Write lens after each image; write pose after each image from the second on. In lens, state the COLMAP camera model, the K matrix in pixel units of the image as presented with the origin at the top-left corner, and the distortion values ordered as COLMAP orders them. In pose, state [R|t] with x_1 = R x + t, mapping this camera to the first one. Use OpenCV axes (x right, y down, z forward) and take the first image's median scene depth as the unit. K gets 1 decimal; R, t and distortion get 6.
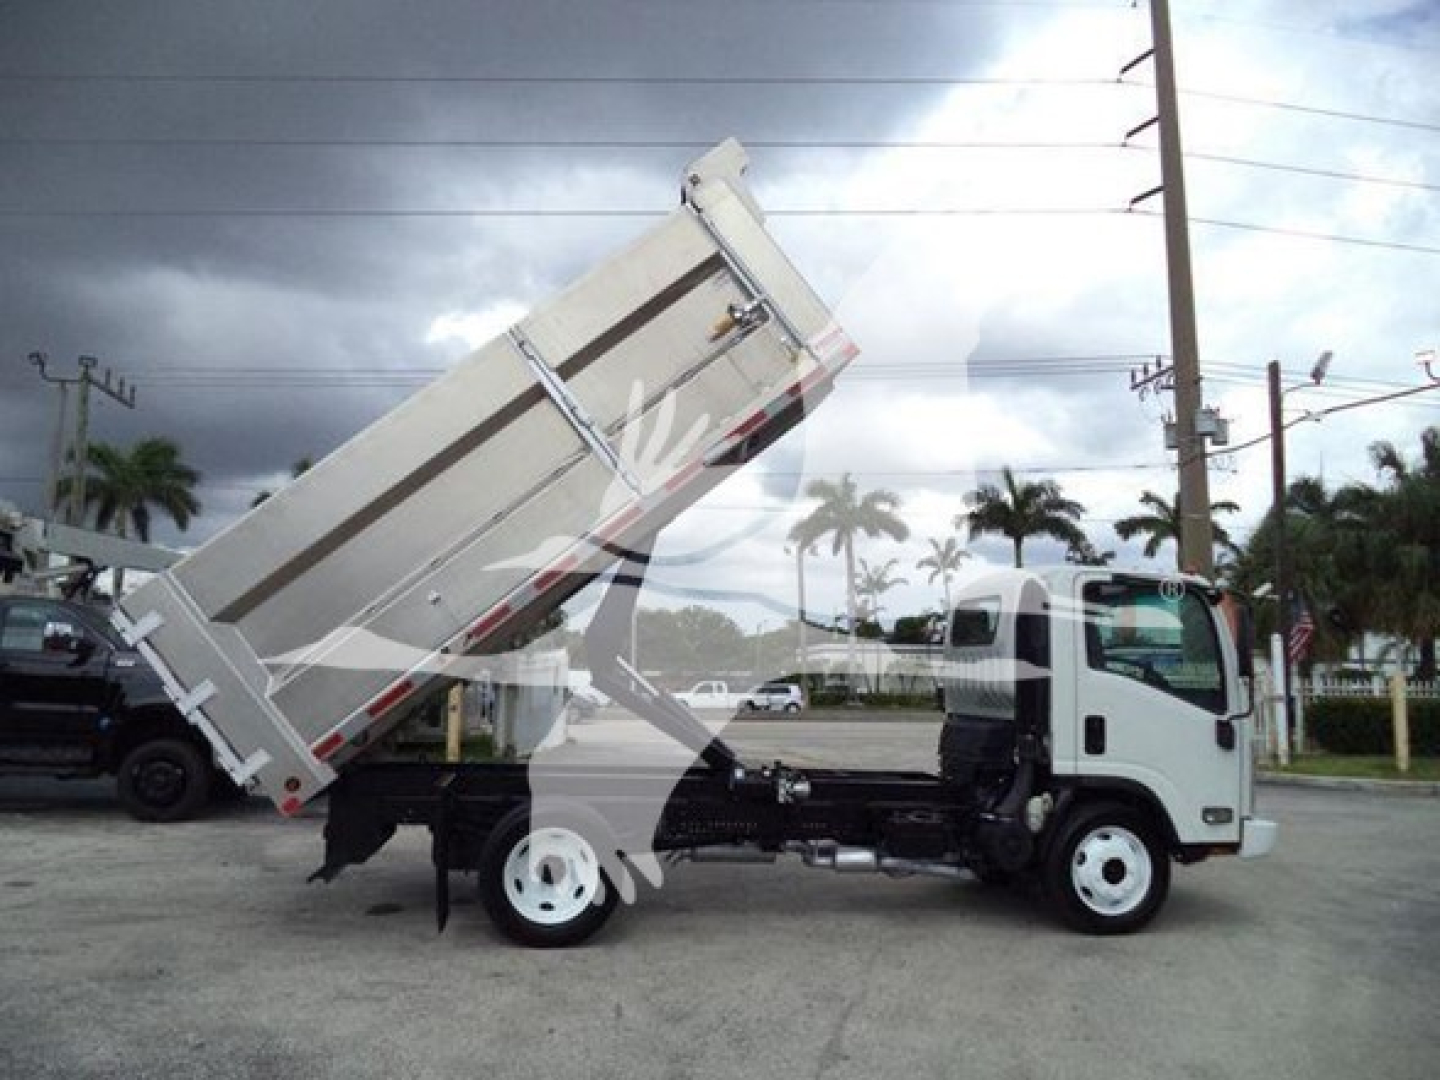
lens RADIAL K [[1147.3, 0, 729.4], [0, 1147.3, 547.5], [0, 0, 1]] dist [-0.028380, 0.000601]
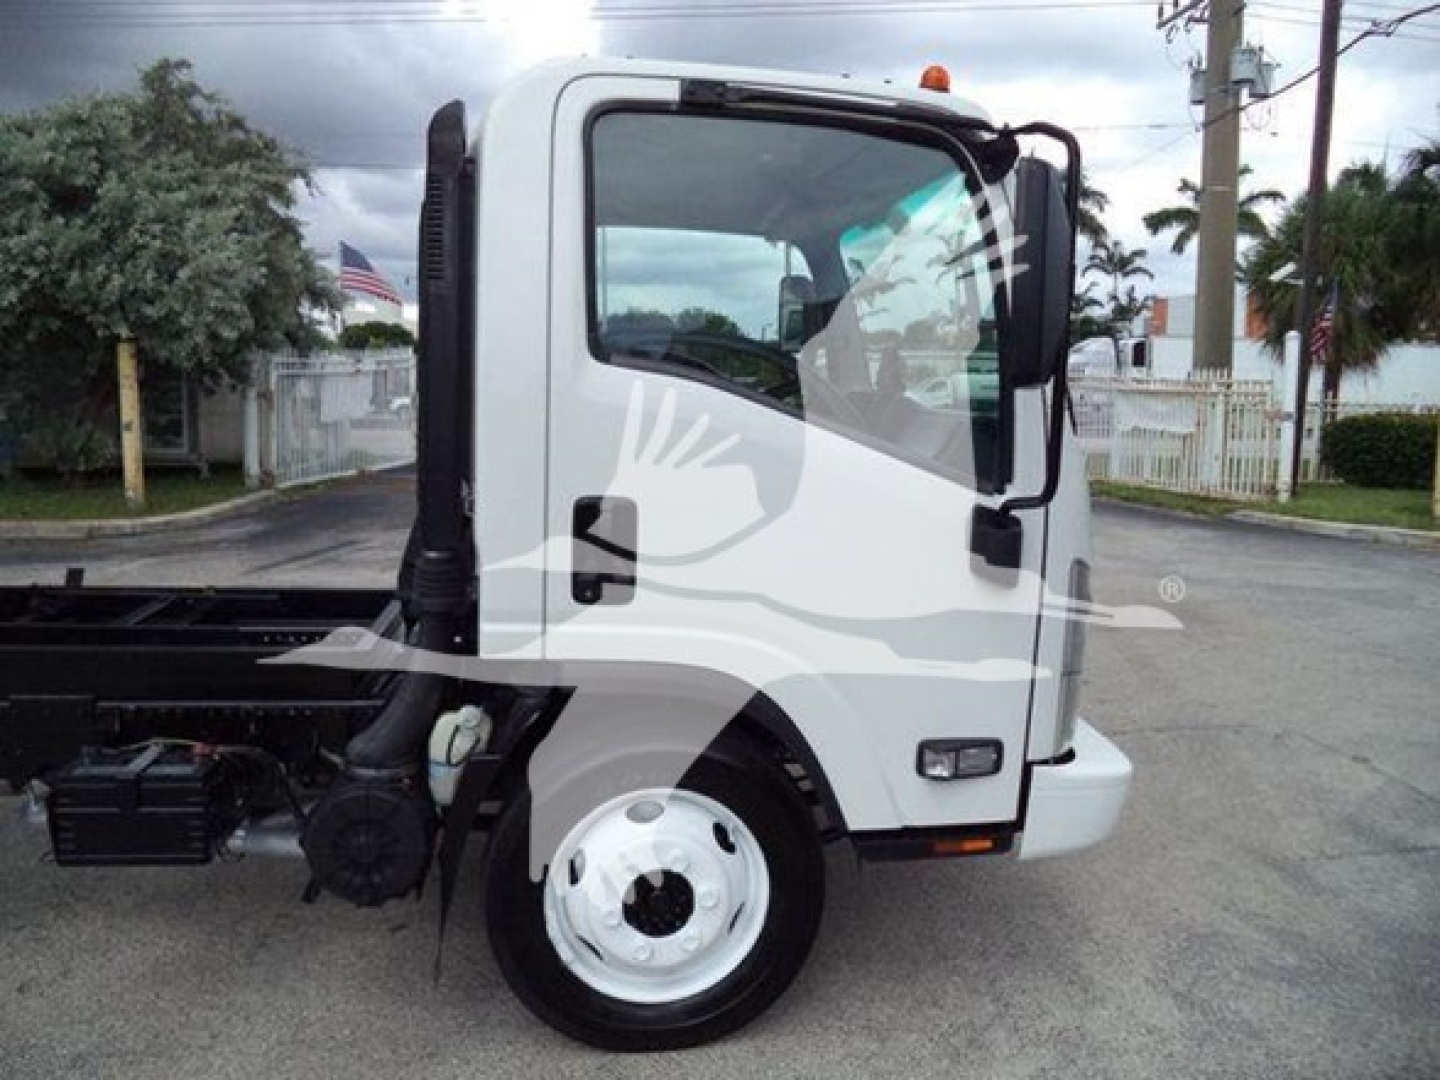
lens RADIAL K [[1224.3, 0, 693.3], [0, 1224.3, 535.1], [0, 0, 1]] dist [-0.014846, 0.005640]
pose [[0.999826, 0.008049, -0.016829, 0.073431], [-0.003894, 0.972303, 0.233690, 0.014960], [0.018244, -0.233584, 0.972165, 0.132287]]
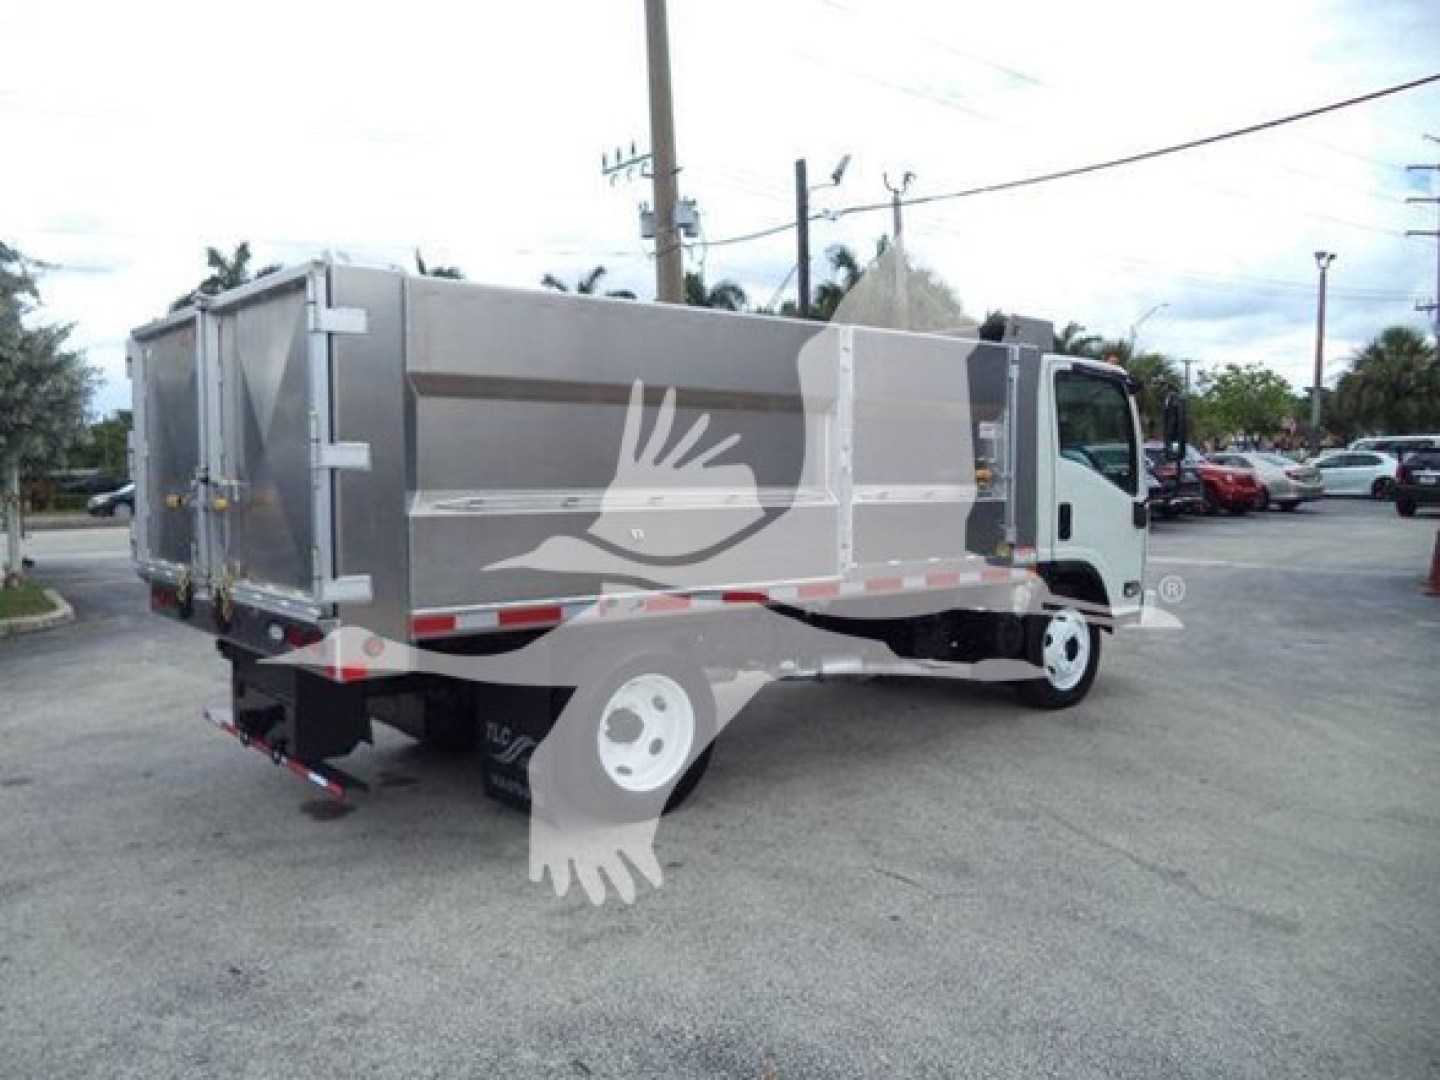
lens RADIAL K [[1150.6, 0, 761.1], [0, 1150.6, 532.8], [0, 0, 1]] dist [-0.038178, 0.002122]
pose [[0.861320, -0.061874, 0.504281, -0.089854], [-0.026072, 0.985866, 0.165495, 0.002245], [-0.507394, -0.155692, 0.847533, 0.054888]]
